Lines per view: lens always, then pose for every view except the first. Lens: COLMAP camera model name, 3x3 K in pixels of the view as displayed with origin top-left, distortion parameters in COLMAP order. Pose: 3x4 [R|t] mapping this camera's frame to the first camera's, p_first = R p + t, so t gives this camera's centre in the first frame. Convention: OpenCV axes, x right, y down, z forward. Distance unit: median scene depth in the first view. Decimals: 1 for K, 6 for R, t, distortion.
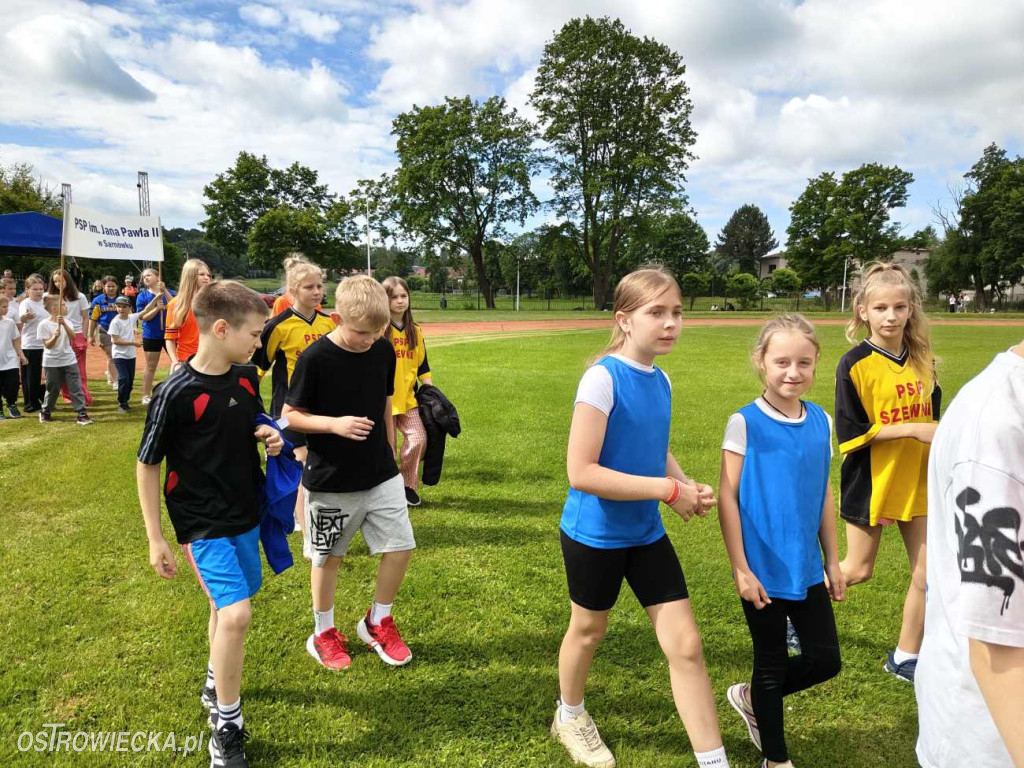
lens RADIAL K [[691.1, 0, 512.0], [0, 691.1, 384.0], [0, 0, 1]] dist [0.003279, 0.001729]
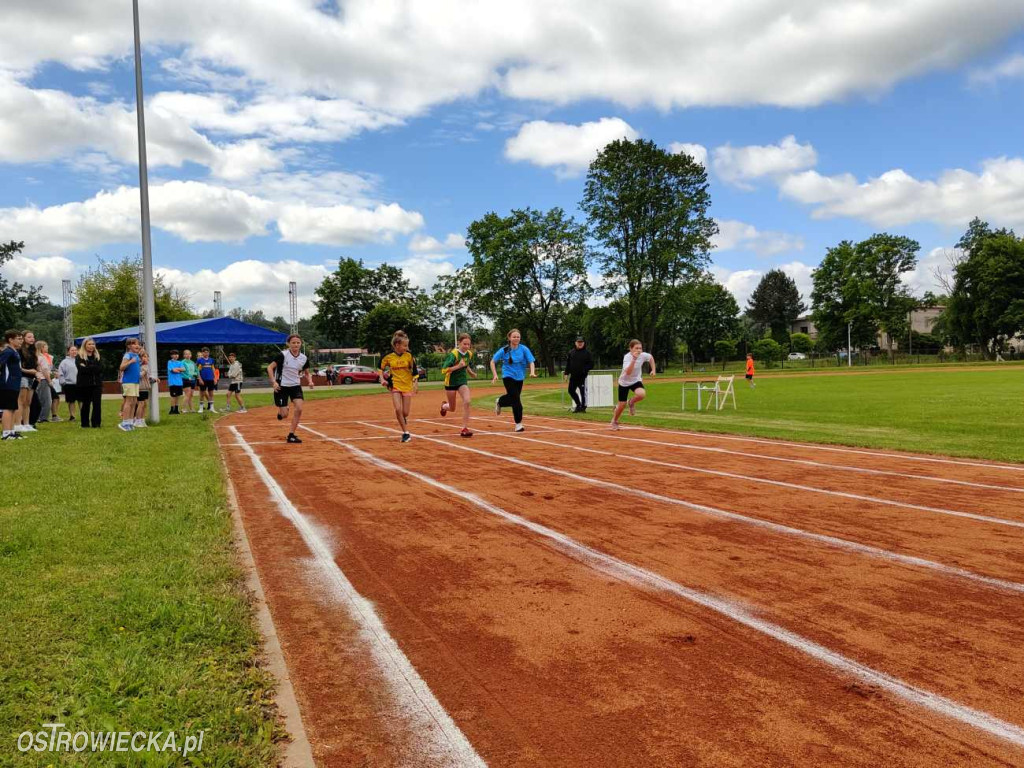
lens RADIAL K [[936.3, 0, 492.1], [0, 936.3, 363.1], [0, 0, 1]] dist [0.004861, -0.008568]
pose [[0.999073, -0.042985, 0.002203, -0.134710], [0.042876, 0.989439, -0.138466, 0.080452], [0.003772, 0.138432, 0.990365, -0.564018]]
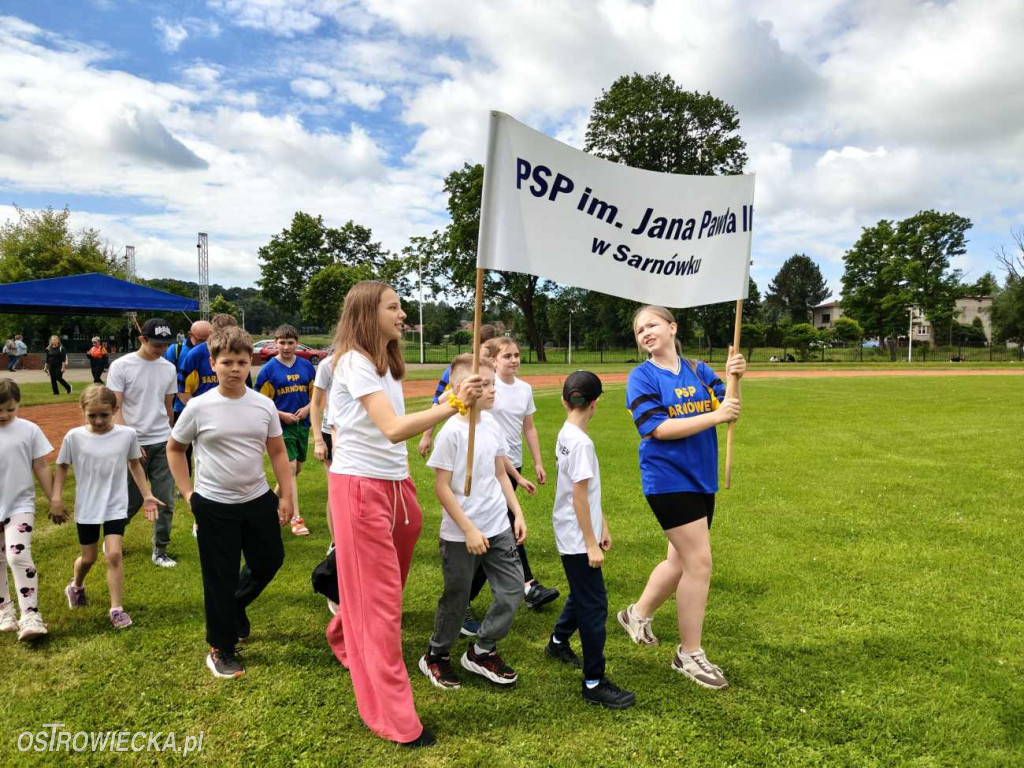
lens RADIAL K [[691.6, 0, 514.8], [0, 691.6, 387.4], [0, 0, 1]] dist [0.001351, -0.005001]
pose [[0.998482, -0.008662, -0.054397, -0.016353], [0.004747, 0.997416, -0.071692, -0.002392], [0.054877, 0.071325, 0.995942, 0.014948]]
